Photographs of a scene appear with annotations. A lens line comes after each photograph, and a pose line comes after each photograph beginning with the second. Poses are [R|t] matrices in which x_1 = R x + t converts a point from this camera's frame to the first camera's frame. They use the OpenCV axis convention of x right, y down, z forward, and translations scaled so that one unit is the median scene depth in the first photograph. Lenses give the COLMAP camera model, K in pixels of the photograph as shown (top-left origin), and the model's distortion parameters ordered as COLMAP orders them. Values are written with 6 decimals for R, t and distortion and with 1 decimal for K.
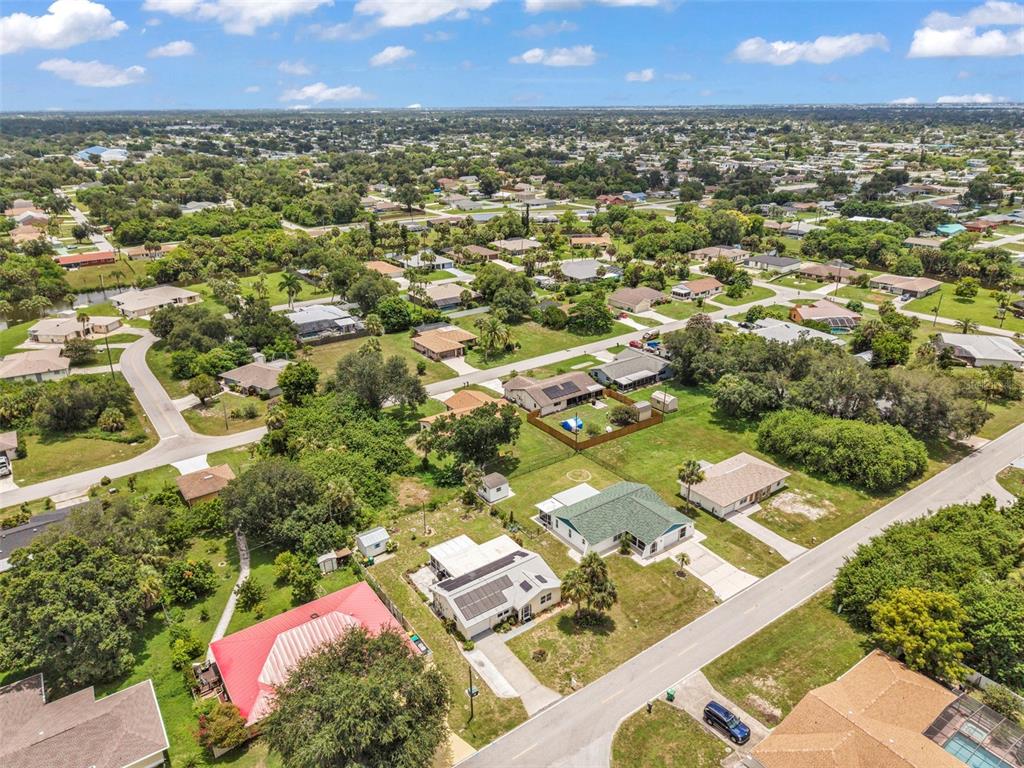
lens RADIAL K [[682.5, 0, 512.0], [0, 682.5, 384.0], [0, 0, 1]] dist [0.058482, -0.075472]
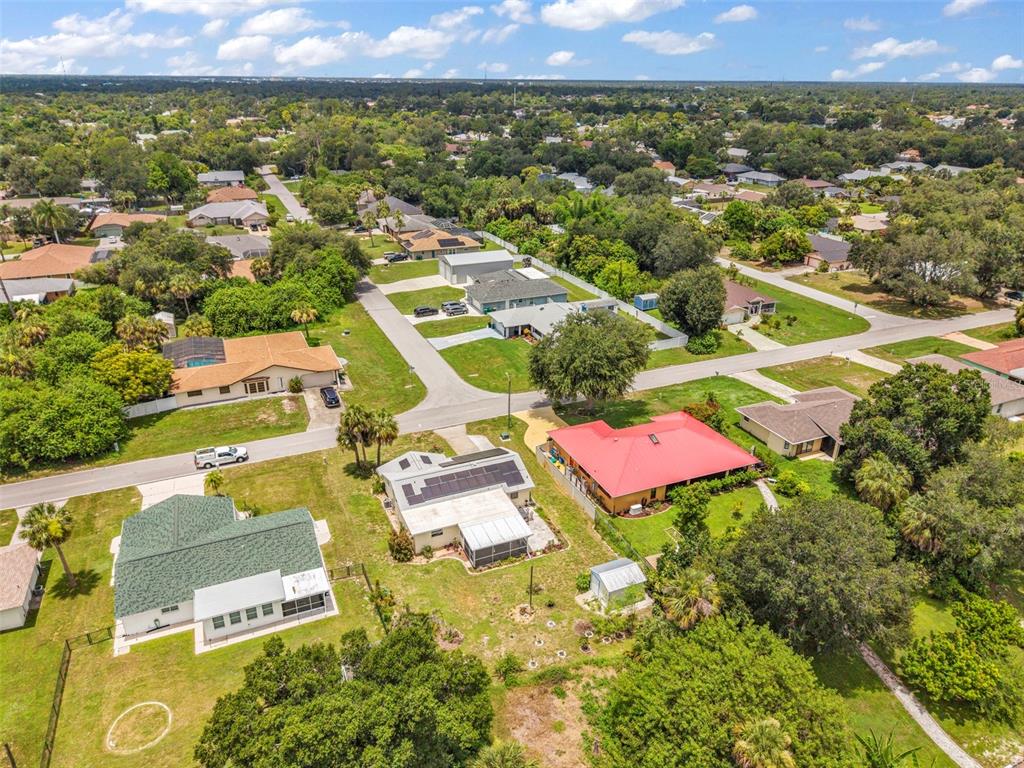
lens RADIAL K [[682.5, 0, 512.0], [0, 682.5, 384.0], [0, 0, 1]] dist [0.058482, -0.075472]
pose [[-0.979240, -0.083888, 0.184533, -0.174827], [0.074620, 0.697239, 0.712944, -0.281135], [-0.188471, 0.711913, -0.676505, 1.090278]]
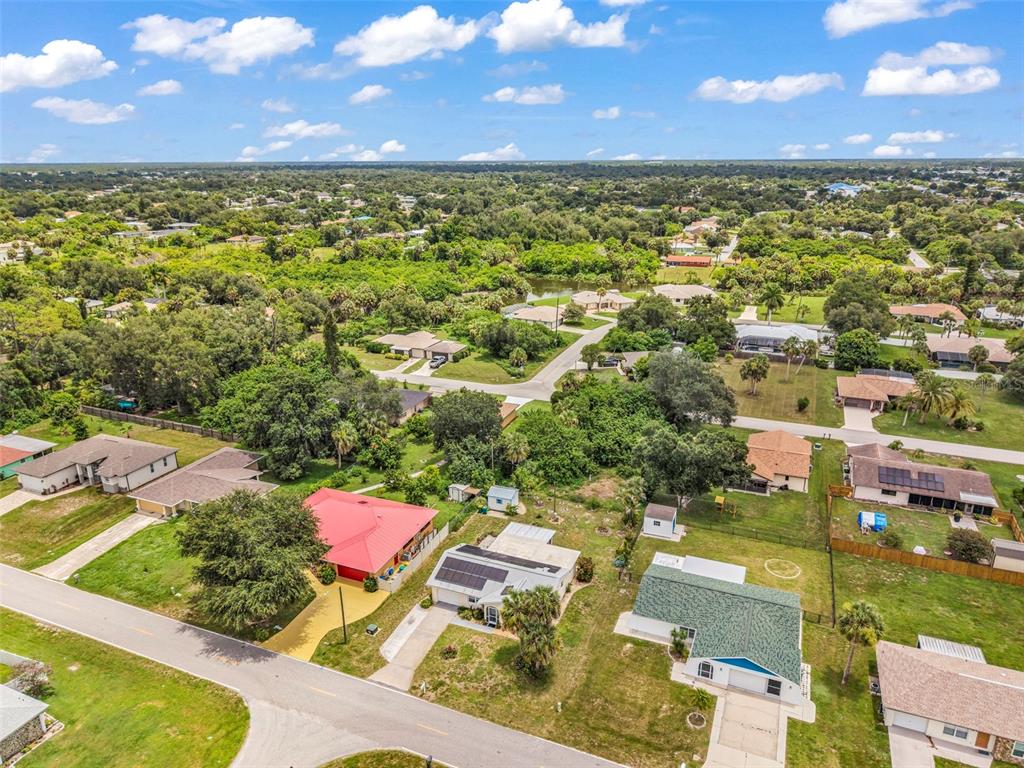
lens RADIAL K [[682.5, 0, 512.0], [0, 682.5, 384.0], [0, 0, 1]] dist [0.058482, -0.075472]
pose [[0.531678, 0.268446, -0.803278, 0.470339], [-0.317900, 0.942347, 0.104507, -0.030467], [0.785021, 0.199798, 0.586364, 0.324732]]
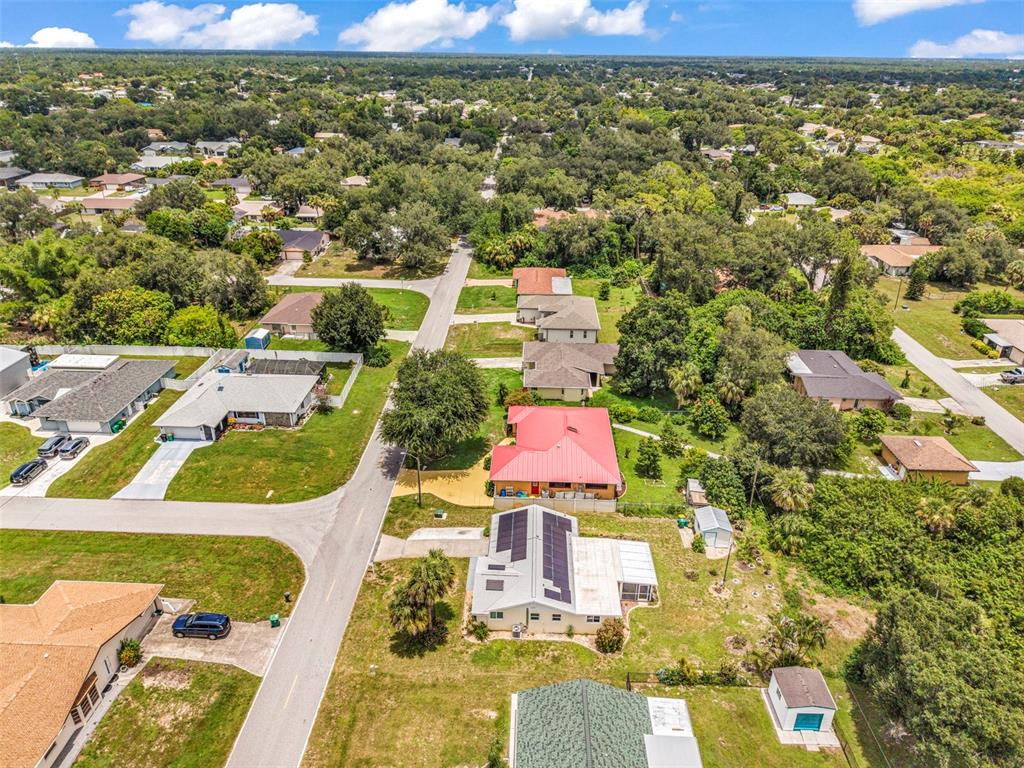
lens RADIAL K [[682.5, 0, 512.0], [0, 682.5, 384.0], [0, 0, 1]] dist [0.058482, -0.075472]
pose [[-0.607995, 0.345584, -0.714782, 0.352444], [-0.305329, 0.729283, 0.612308, -0.237501], [0.732882, 0.590524, -0.337884, 0.835604]]
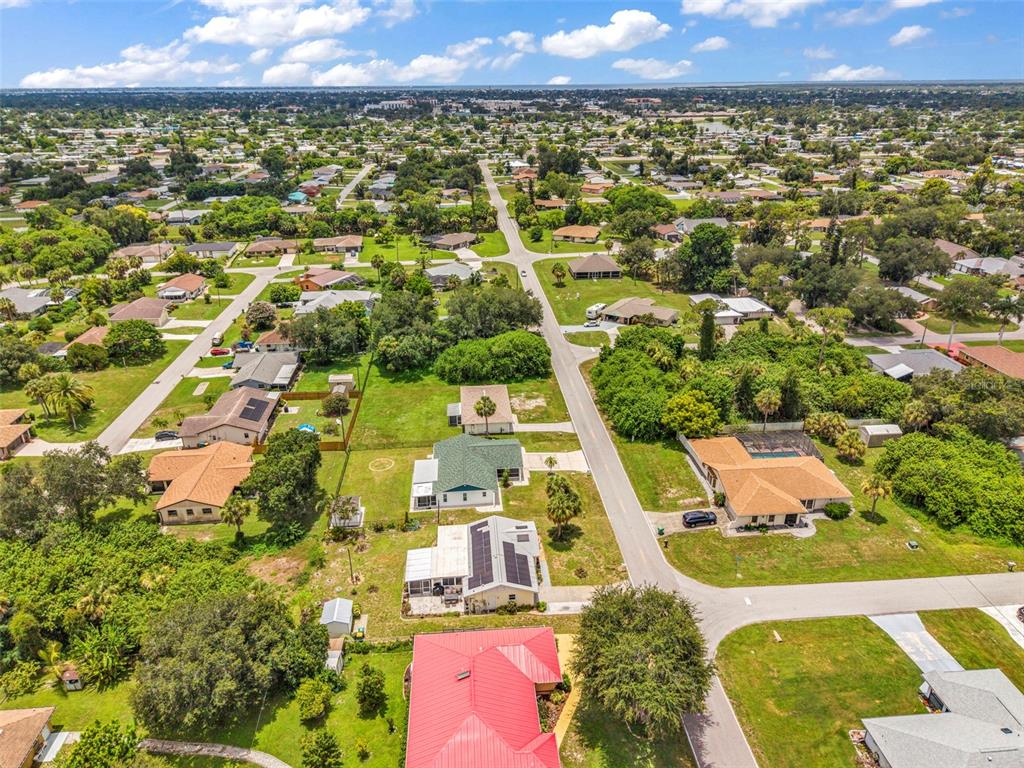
lens RADIAL K [[682.5, 0, 512.0], [0, 682.5, 384.0], [0, 0, 1]] dist [0.058482, -0.075472]
pose [[0.510902, -0.344061, 0.787783, -0.540765], [0.329528, 0.924791, 0.190190, -0.098056], [-0.793971, 0.162428, 0.585855, 0.255282]]
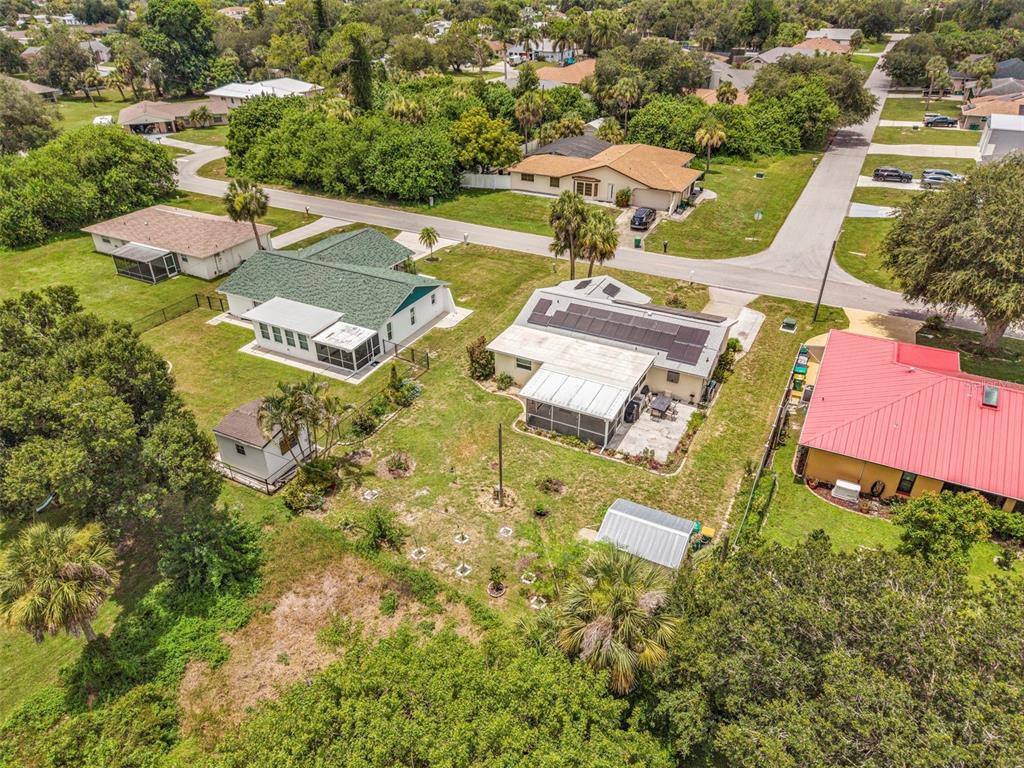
lens RADIAL K [[684.6, 0, 512.0], [0, 684.6, 384.0], [0, 0, 1]] dist [0.028961, -0.026517]
pose [[-0.457441, -0.452353, 0.765588, -0.326812], [0.341853, 0.705328, 0.621006, -0.043380], [-0.820904, 0.545792, -0.168008, 0.889388]]
